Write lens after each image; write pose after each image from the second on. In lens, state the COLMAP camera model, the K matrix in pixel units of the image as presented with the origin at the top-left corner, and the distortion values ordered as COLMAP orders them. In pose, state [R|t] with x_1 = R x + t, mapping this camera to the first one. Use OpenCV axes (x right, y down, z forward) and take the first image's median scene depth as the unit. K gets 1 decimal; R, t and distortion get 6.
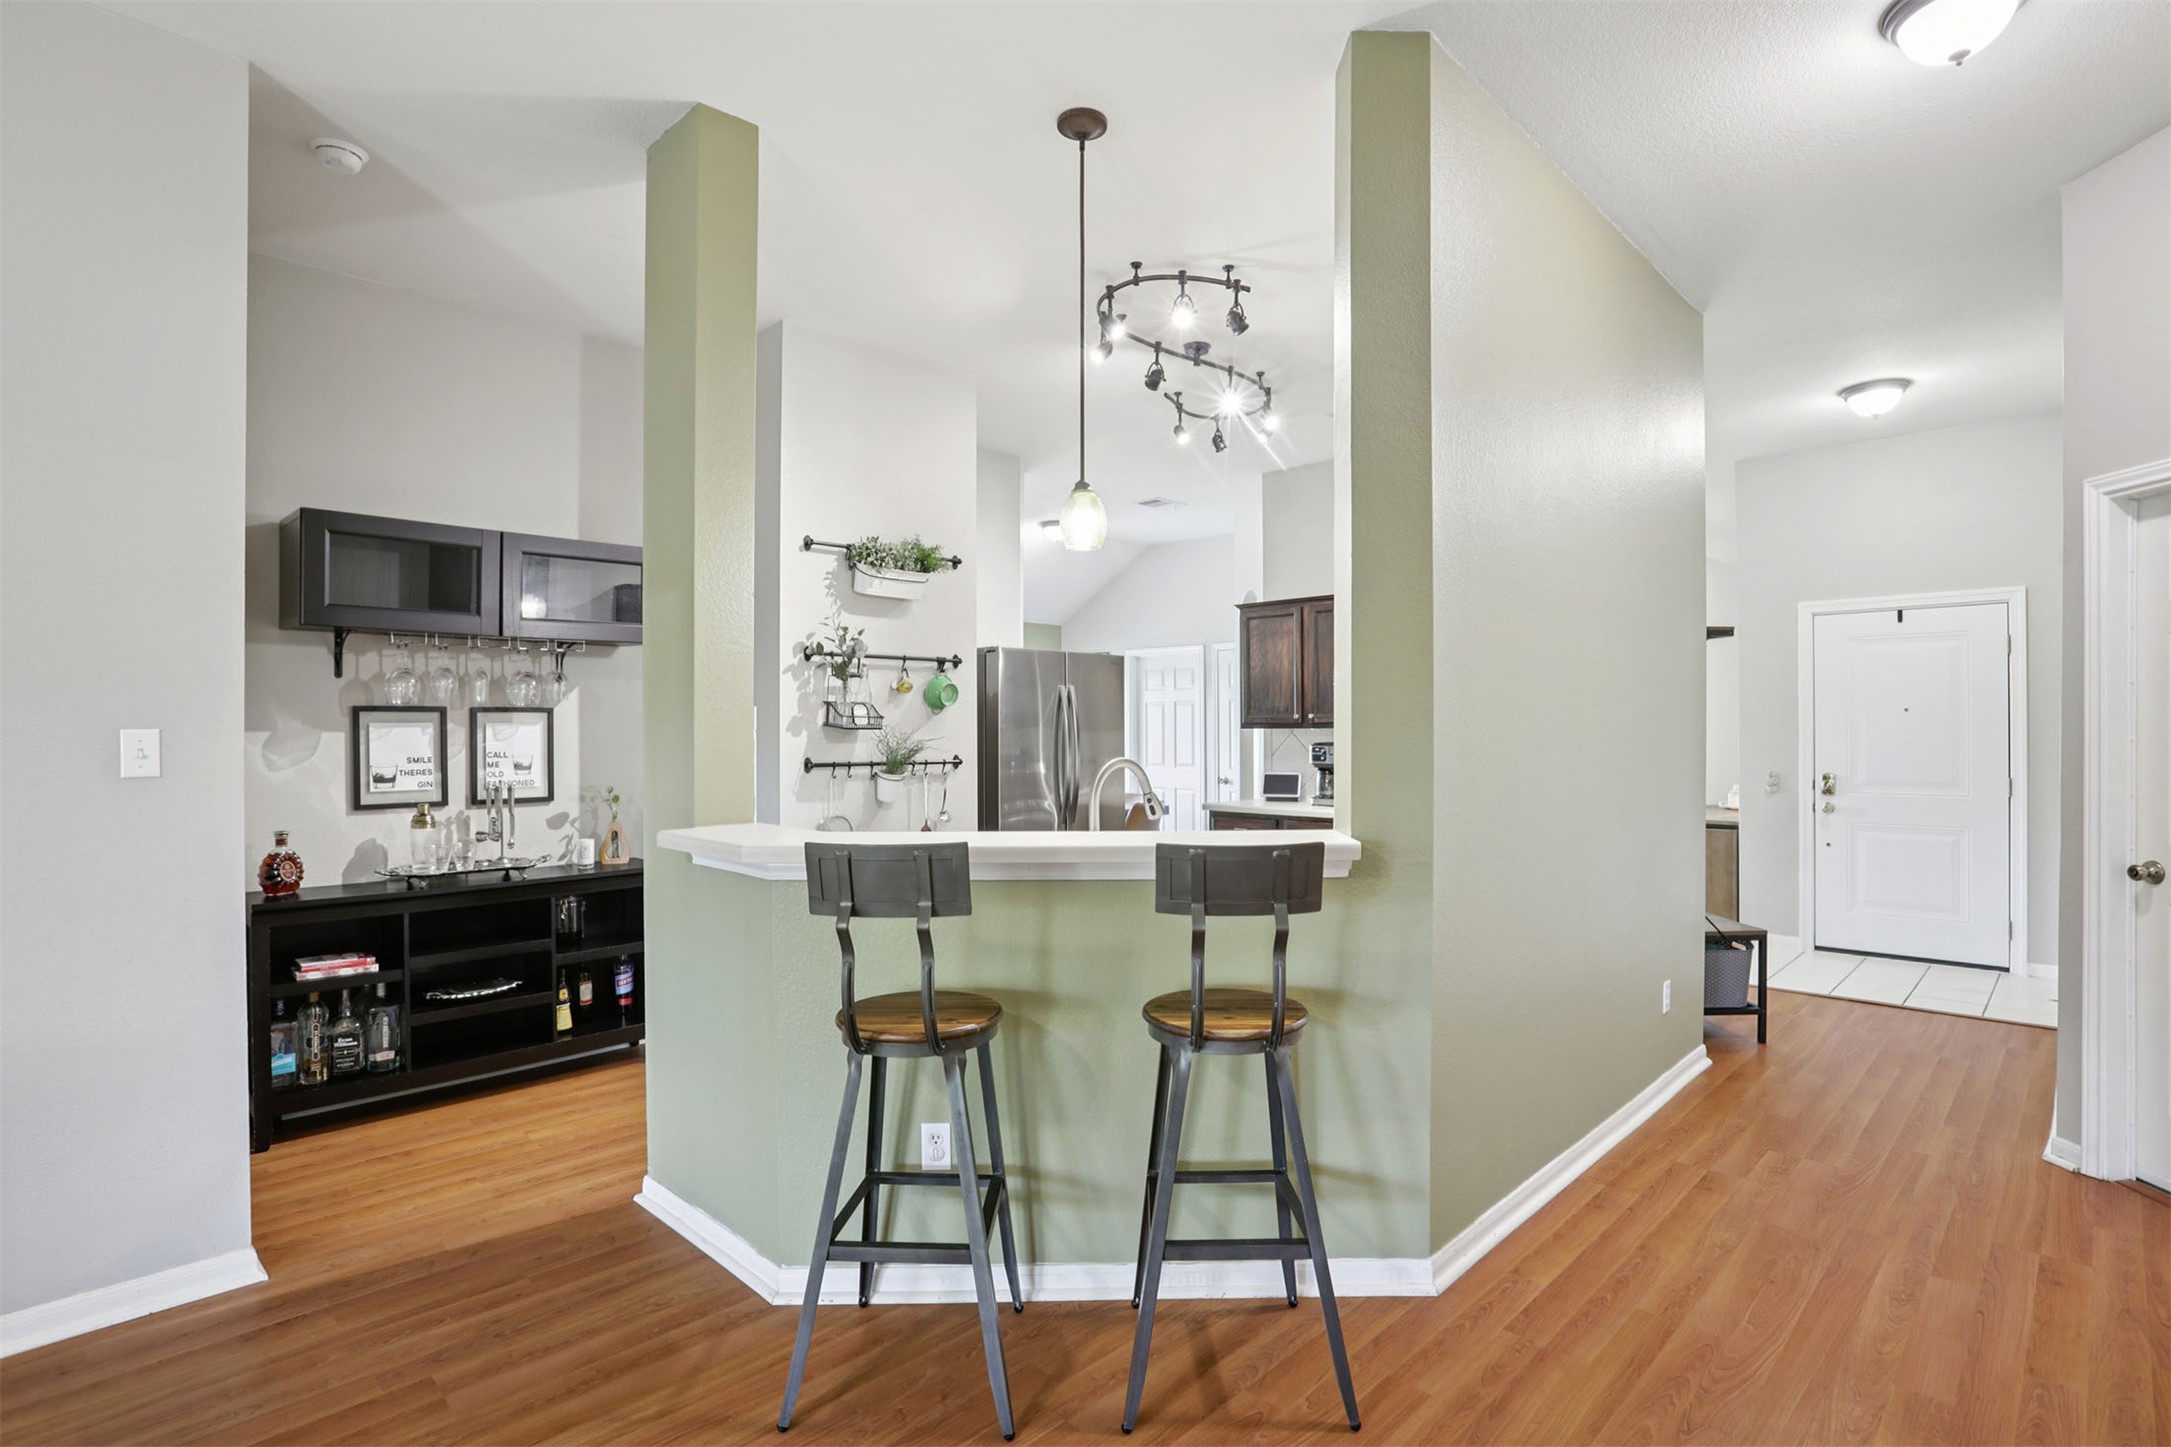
lens RADIAL K [[1053.2, 0, 1083.0], [0, 1053.2, 732.5], [0, 0, 1]] dist [-0.023017, 0.000798]
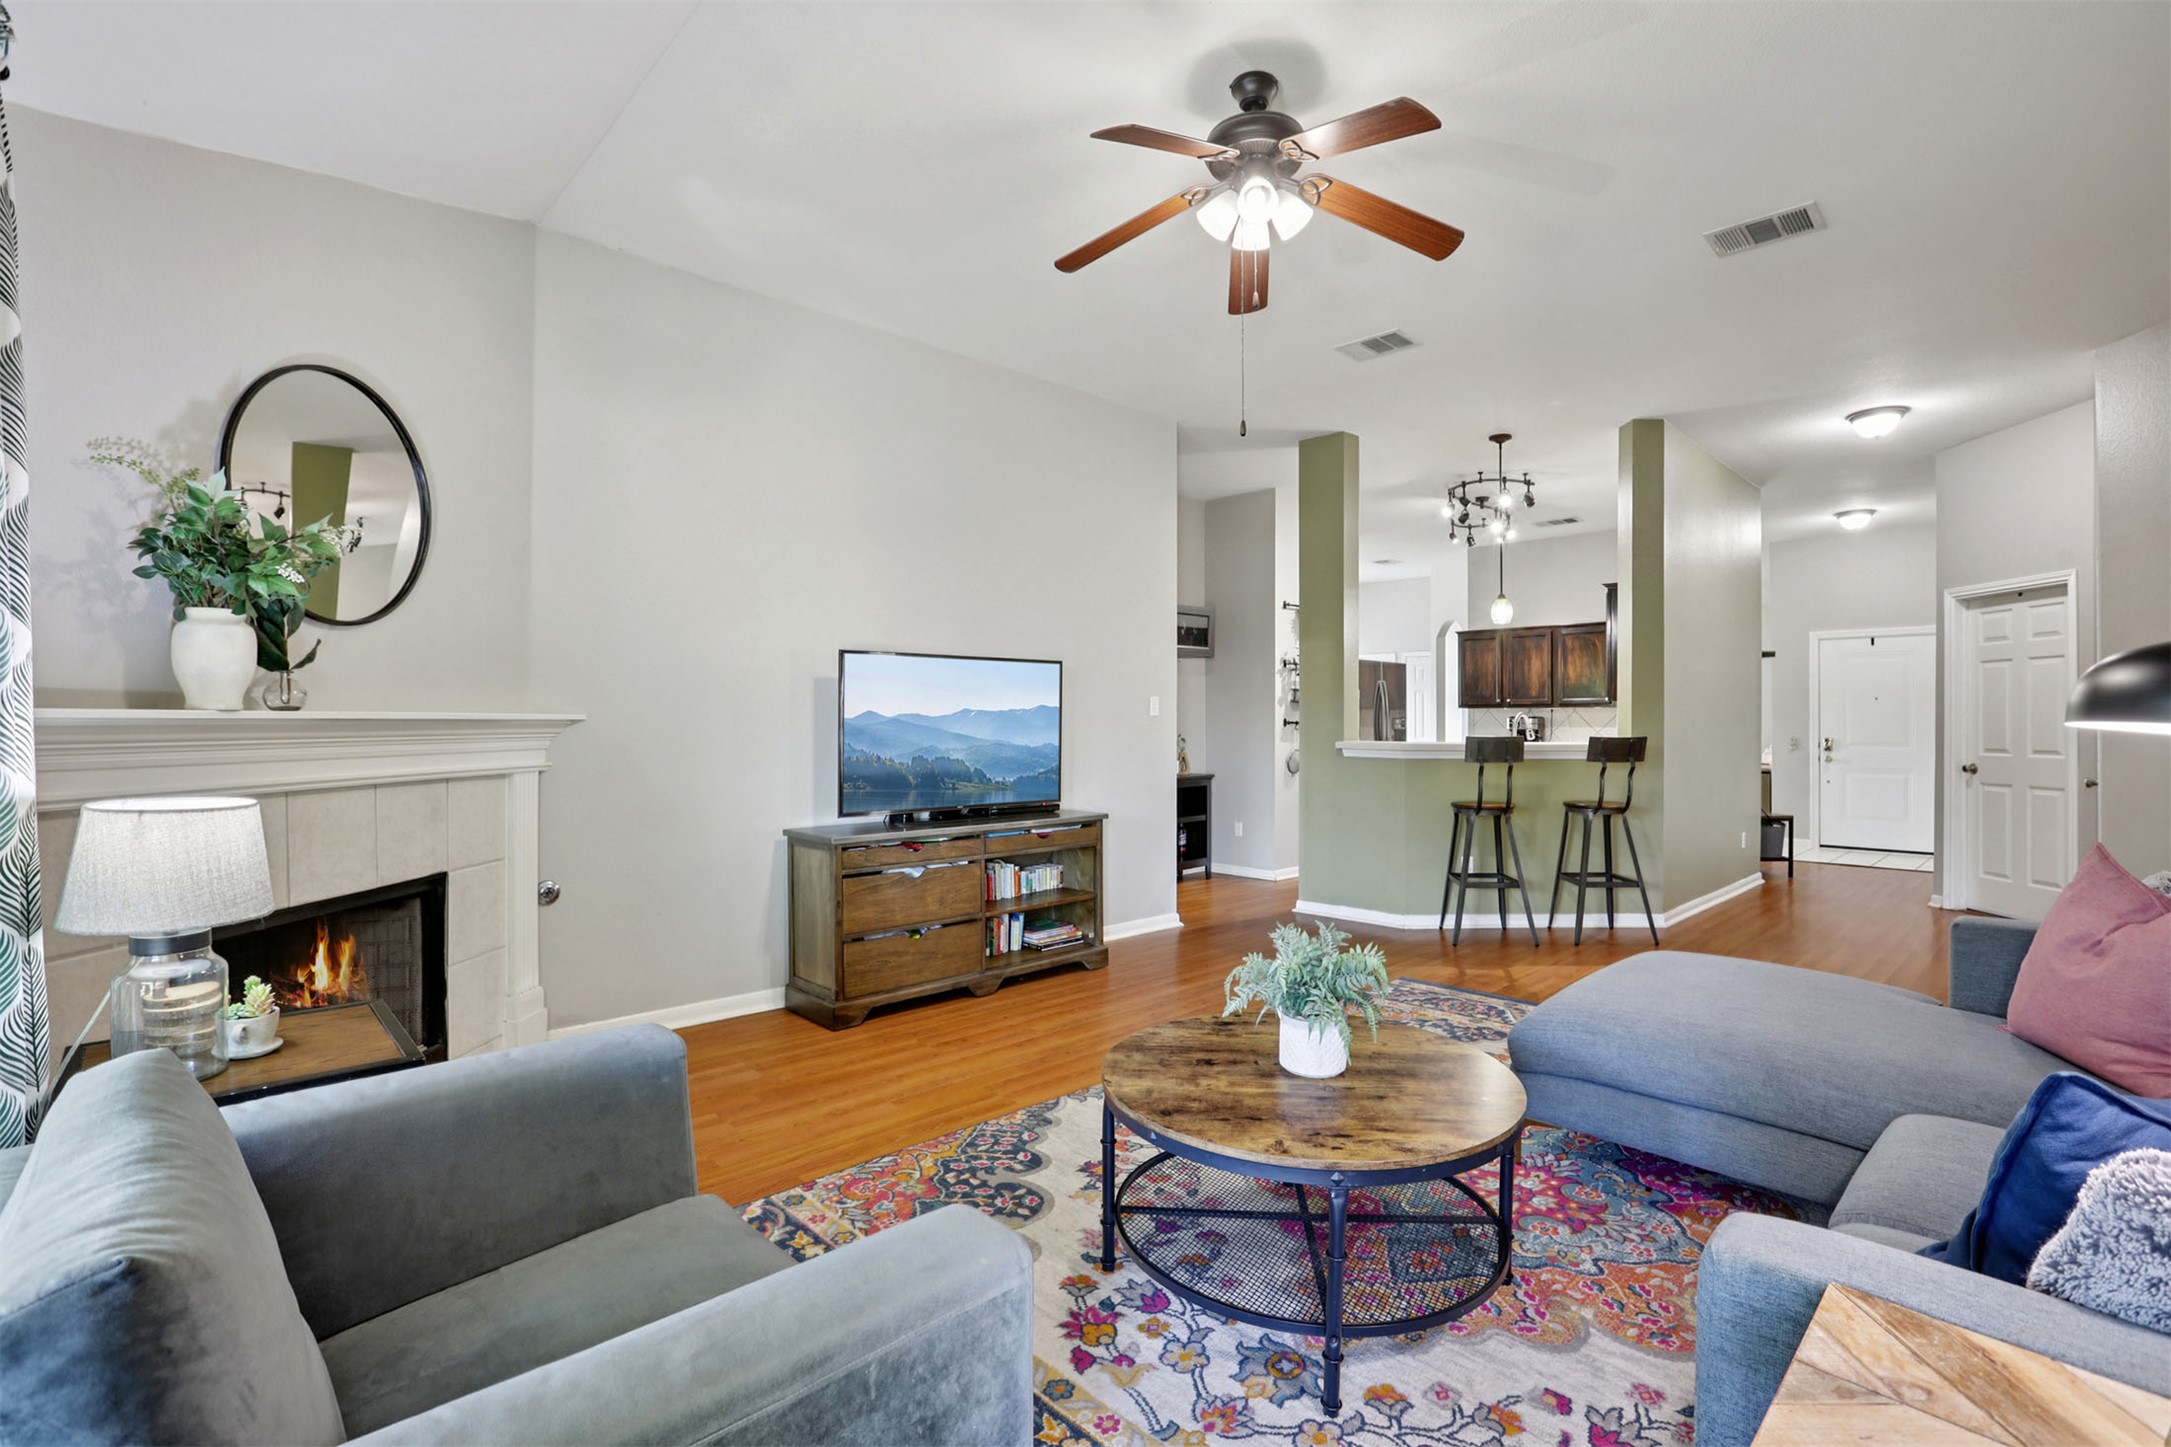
lens RADIAL K [[1011.1, 0, 1087.3], [0, 1011.1, 715.0], [0, 0, 1]] dist [-0.022862, -0.000632]
pose [[0.999745, 0.006250, -0.021706, -0.574726], [-0.006428, 0.999946, -0.008147, 0.034590], [0.021654, 0.008284, 0.999731, -0.824101]]
